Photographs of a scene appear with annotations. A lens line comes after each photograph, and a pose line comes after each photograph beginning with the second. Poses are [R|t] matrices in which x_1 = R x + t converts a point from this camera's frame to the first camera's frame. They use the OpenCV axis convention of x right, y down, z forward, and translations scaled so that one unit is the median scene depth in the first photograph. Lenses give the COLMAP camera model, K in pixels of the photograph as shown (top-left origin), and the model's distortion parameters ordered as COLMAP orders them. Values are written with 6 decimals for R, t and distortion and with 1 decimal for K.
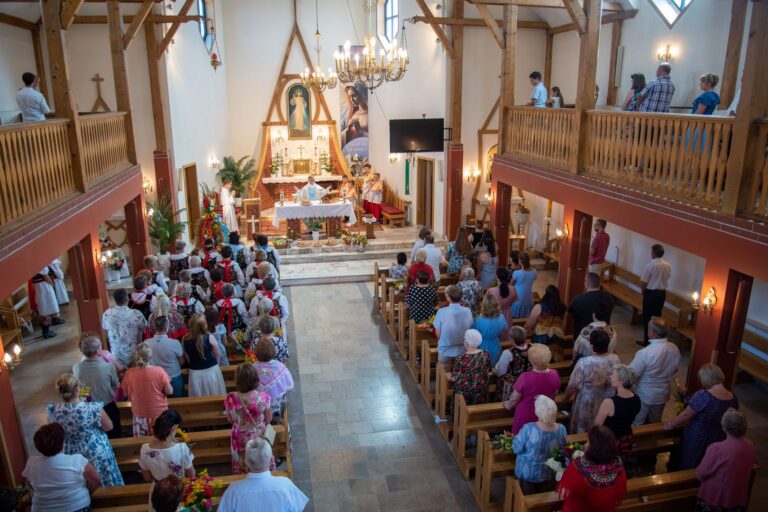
lens RADIAL K [[593.9, 0, 362.4], [0, 593.9, 256.6], [0, 0, 1]] dist [-0.056646, 0.005974]
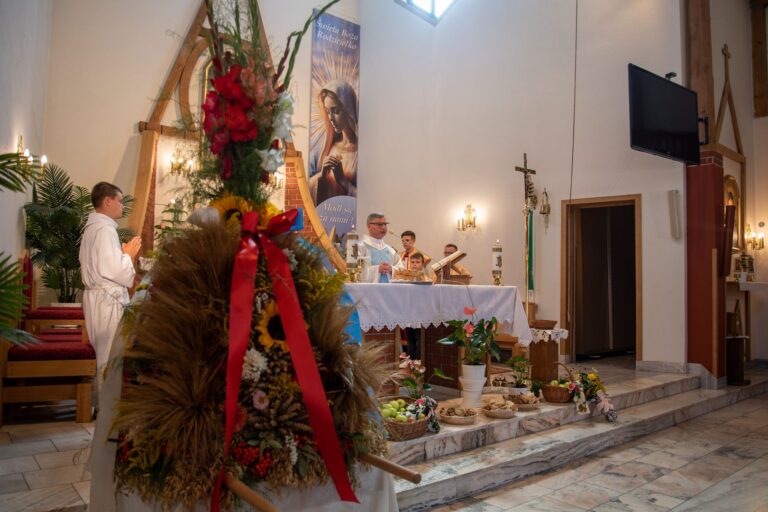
lens RADIAL K [[552.2, 0, 370.4], [0, 552.2, 276.8], [0, 0, 1]] dist [-0.077899, 0.035311]
pose [[0.858509, 0.046429, 0.510693, -0.246591], [0.107181, 0.957650, -0.267243, -0.016902], [-0.501473, 0.284167, 0.817175, 0.747322]]
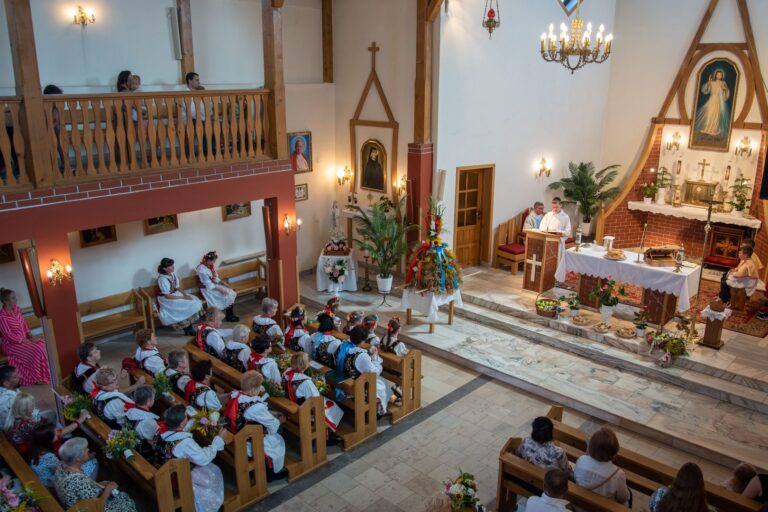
lens RADIAL K [[617.5, 0, 384.0], [0, 617.5, 256.0], [0, 0, 1]] dist [-0.051485, 0.005254]
pose [[0.603709, 0.238083, -0.760823, 0.228298], [-0.222378, 0.966775, 0.126076, -0.111561], [0.765561, 0.093077, 0.636595, 0.407330]]
